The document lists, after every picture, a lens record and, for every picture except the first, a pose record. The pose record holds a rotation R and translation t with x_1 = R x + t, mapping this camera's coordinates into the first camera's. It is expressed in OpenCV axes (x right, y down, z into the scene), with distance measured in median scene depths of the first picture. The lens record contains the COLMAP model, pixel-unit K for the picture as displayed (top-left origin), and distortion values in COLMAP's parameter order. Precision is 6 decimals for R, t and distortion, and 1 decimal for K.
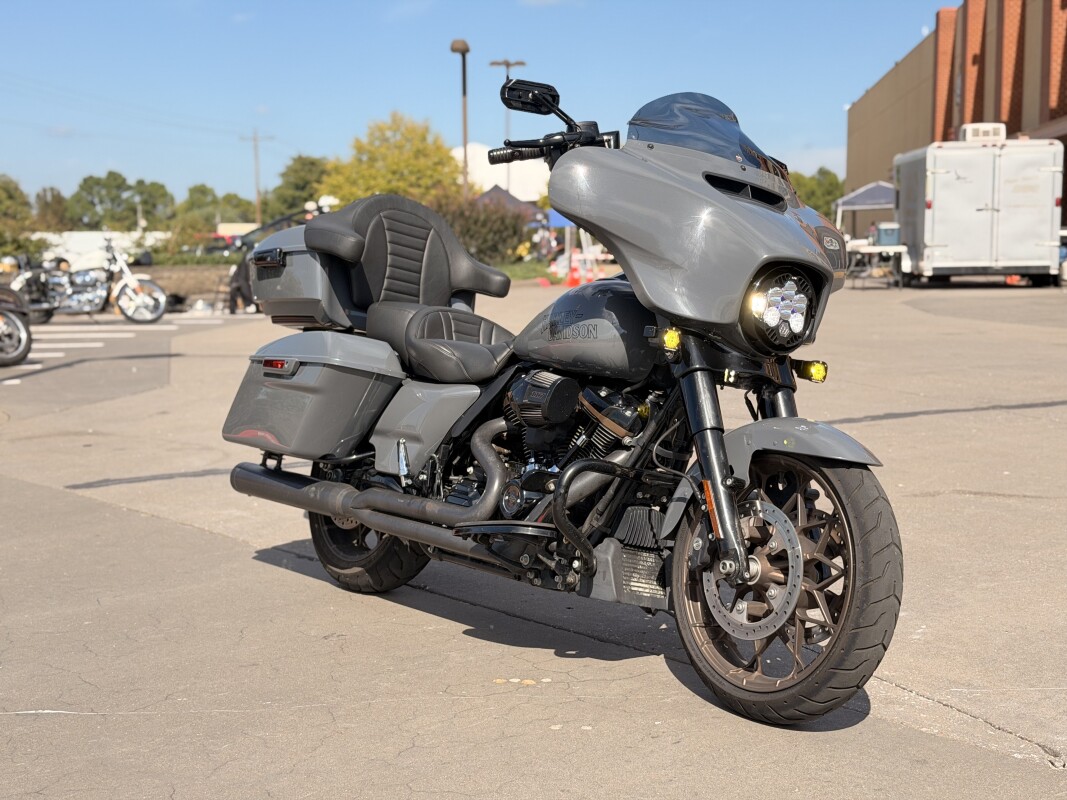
lens RADIAL K [[1548.5, 0, 542.5], [0, 1548.5, 390.2], [0, 0, 1]] dist [0.182614, 0.000000]
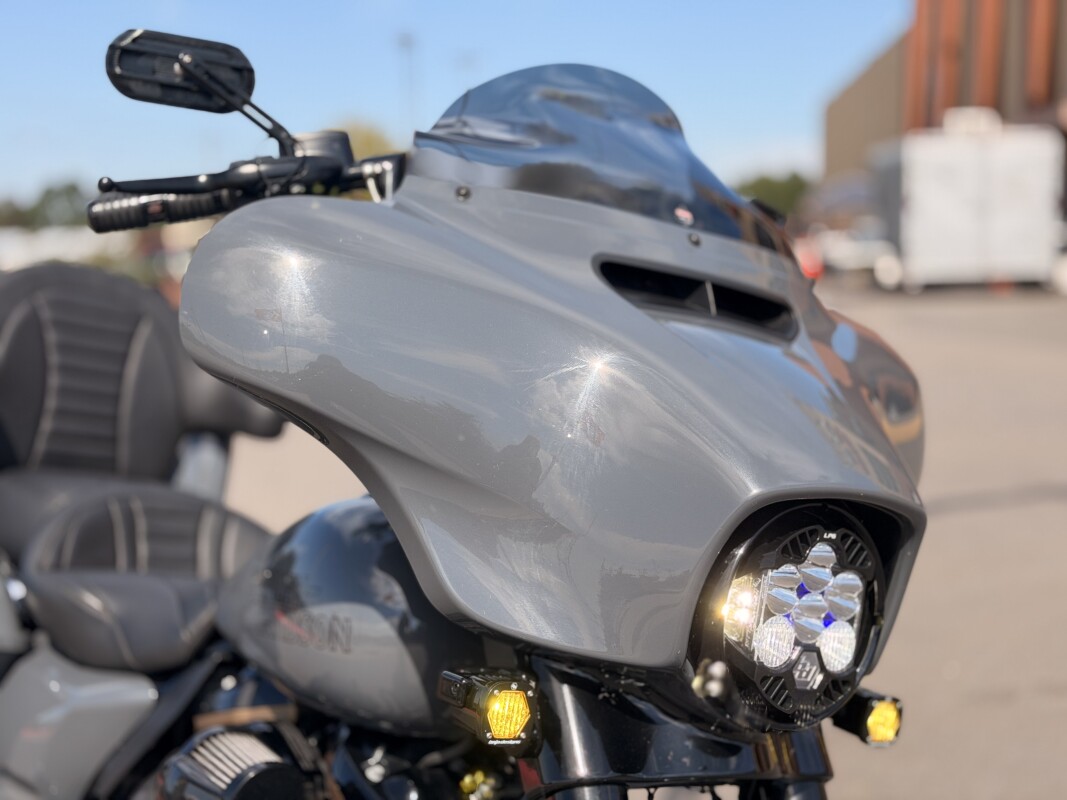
lens RADIAL K [[1548.5, 0, 524.3], [0, 1548.5, 409.5], [0, 0, 1]] dist [0.182614, 0.000000]
pose [[0.999795, -0.017501, 0.010153, 0.078287], [0.017335, 0.999719, 0.016168, -0.104179], [-0.010433, -0.015988, 0.999818, 0.581523]]
